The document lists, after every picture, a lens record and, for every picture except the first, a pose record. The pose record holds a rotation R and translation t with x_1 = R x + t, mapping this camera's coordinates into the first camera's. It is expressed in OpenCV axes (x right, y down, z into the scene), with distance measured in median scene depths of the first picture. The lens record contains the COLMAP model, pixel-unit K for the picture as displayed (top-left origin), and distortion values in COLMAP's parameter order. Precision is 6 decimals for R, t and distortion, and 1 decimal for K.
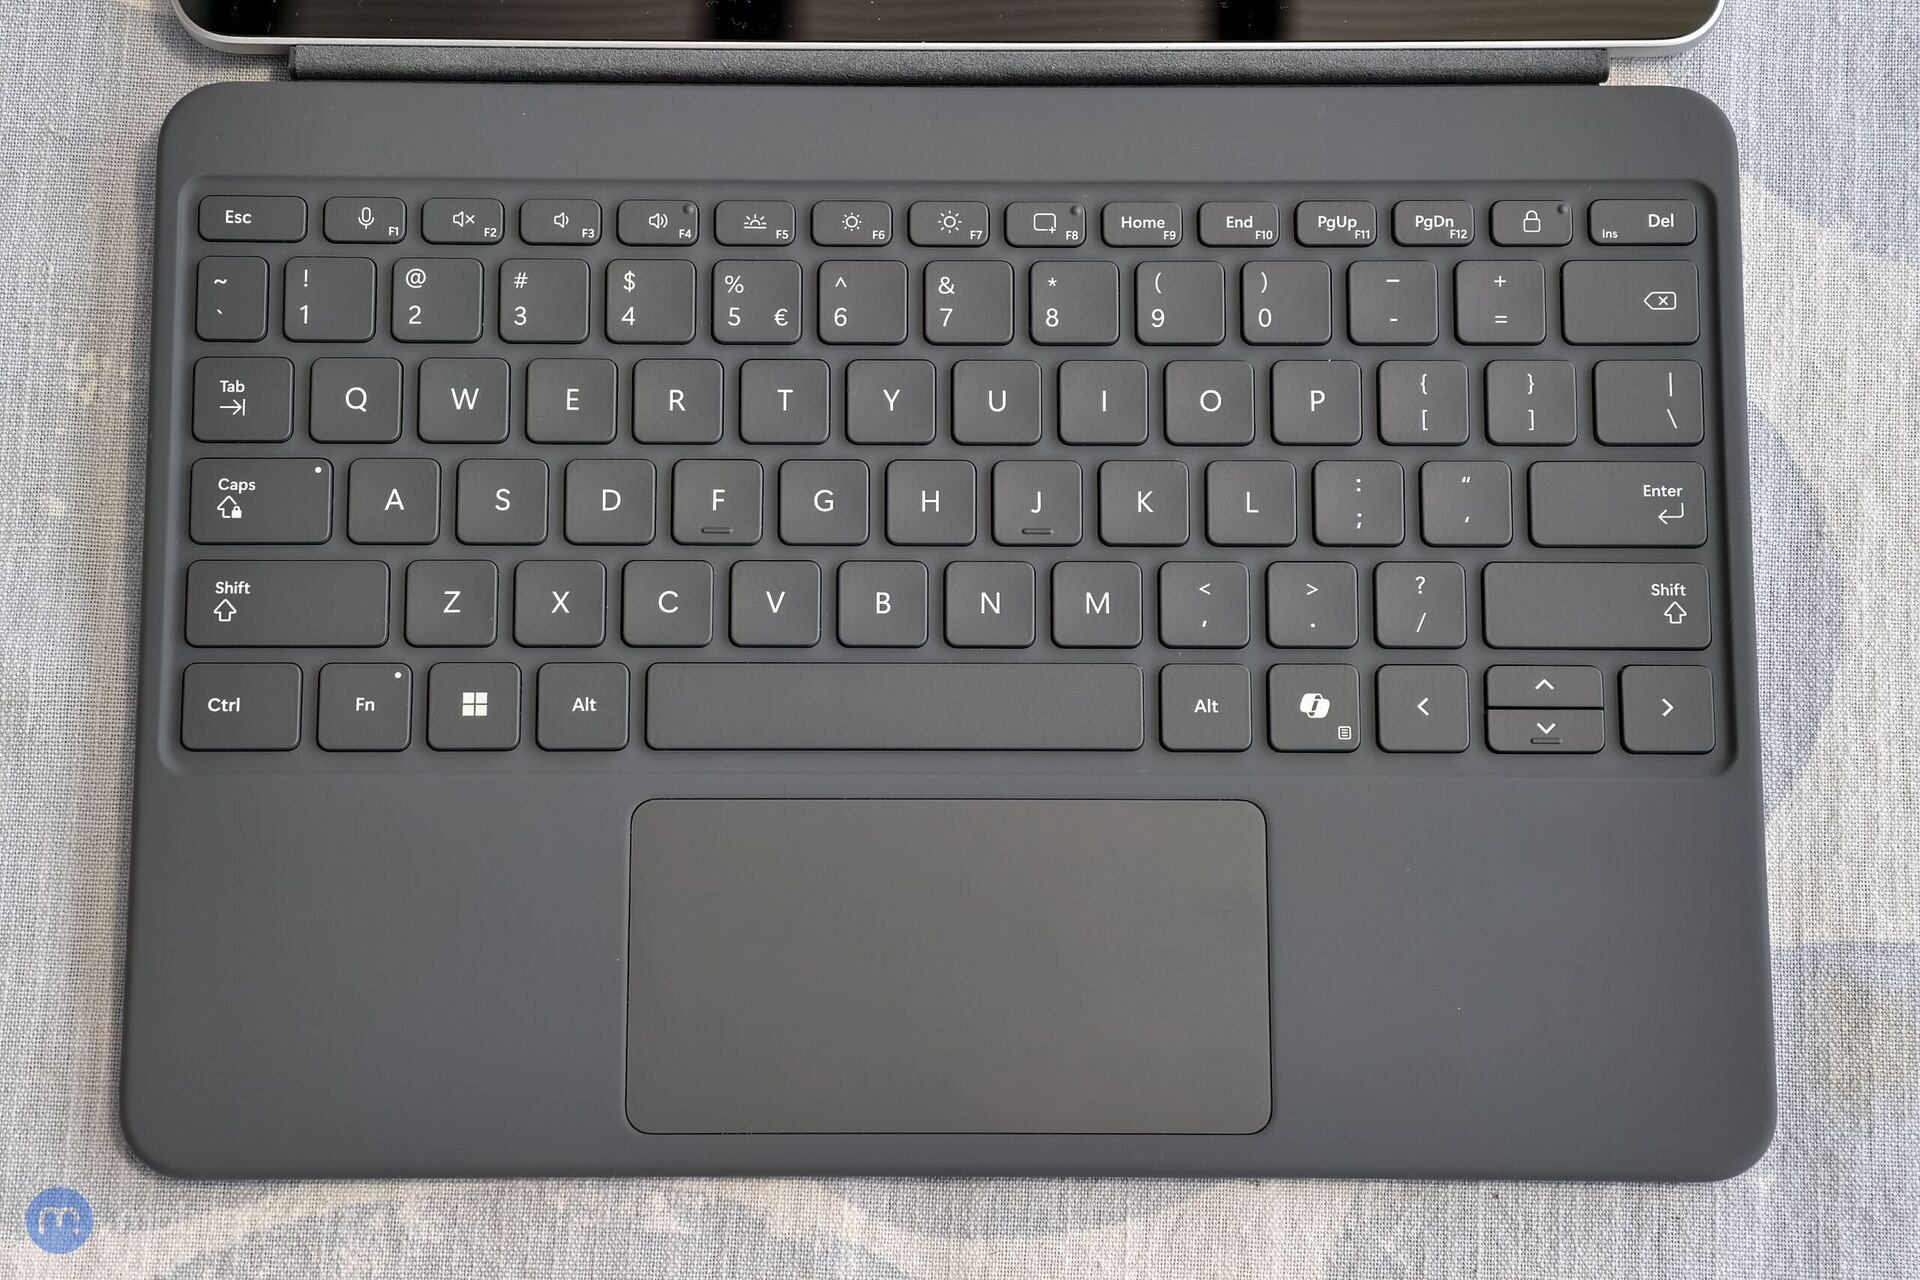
lens RADIAL K [[4857.3, 0, 954.1], [0, 4857.3, 622.5], [0, 0, 1]] dist [0.492977, 0.000000]
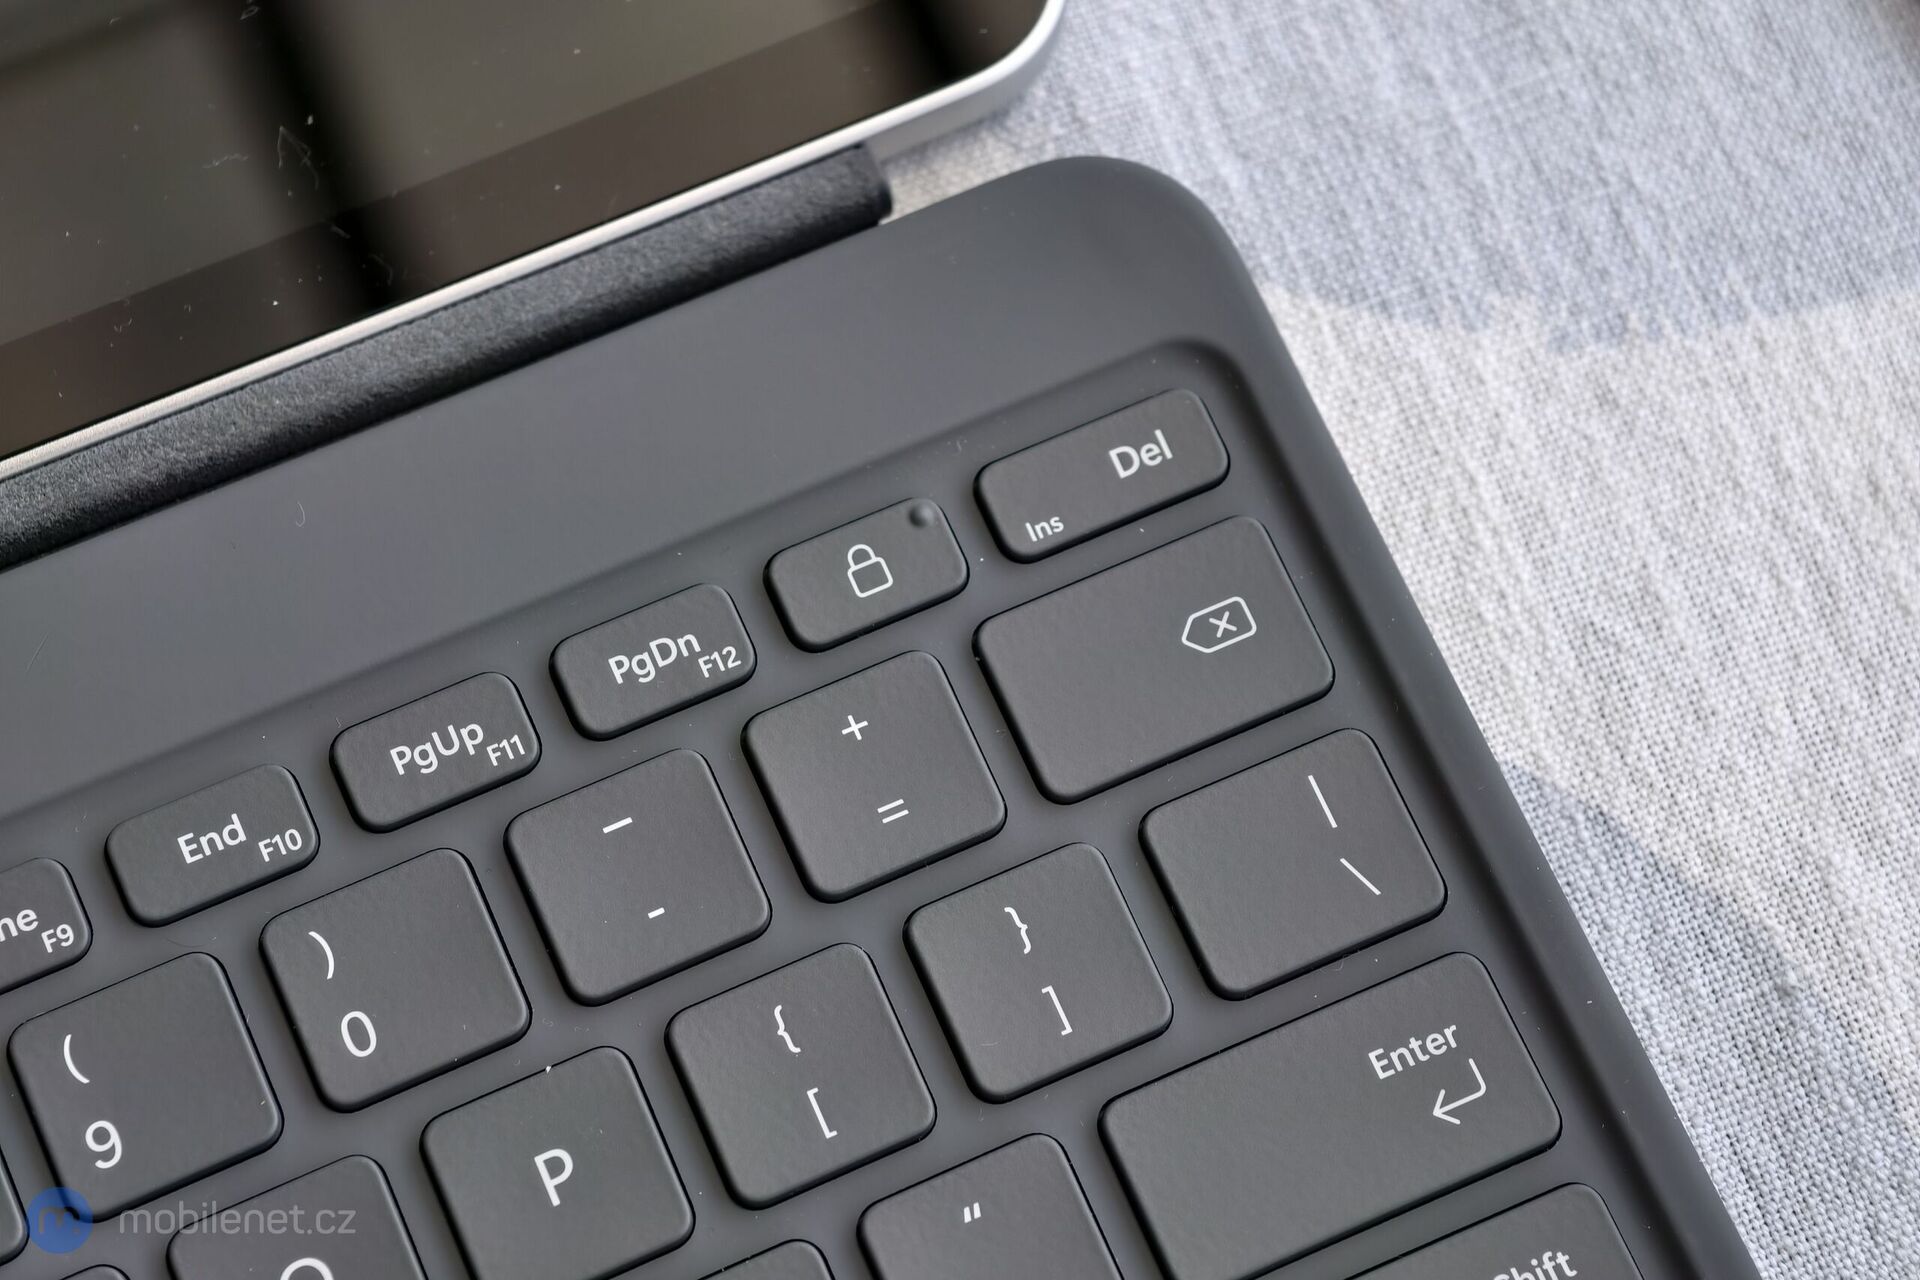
lens RADIAL K [[4857.3, 0, 997.5], [0, 4857.3, 685.3], [0, 0, 1]] dist [0.492977, 0.000000]
pose [[0.913084, -0.390173, 0.118501, 0.074616], [0.397255, 0.916719, -0.042602, -0.050305], [-0.092010, 0.085975, 0.992040, 0.585328]]
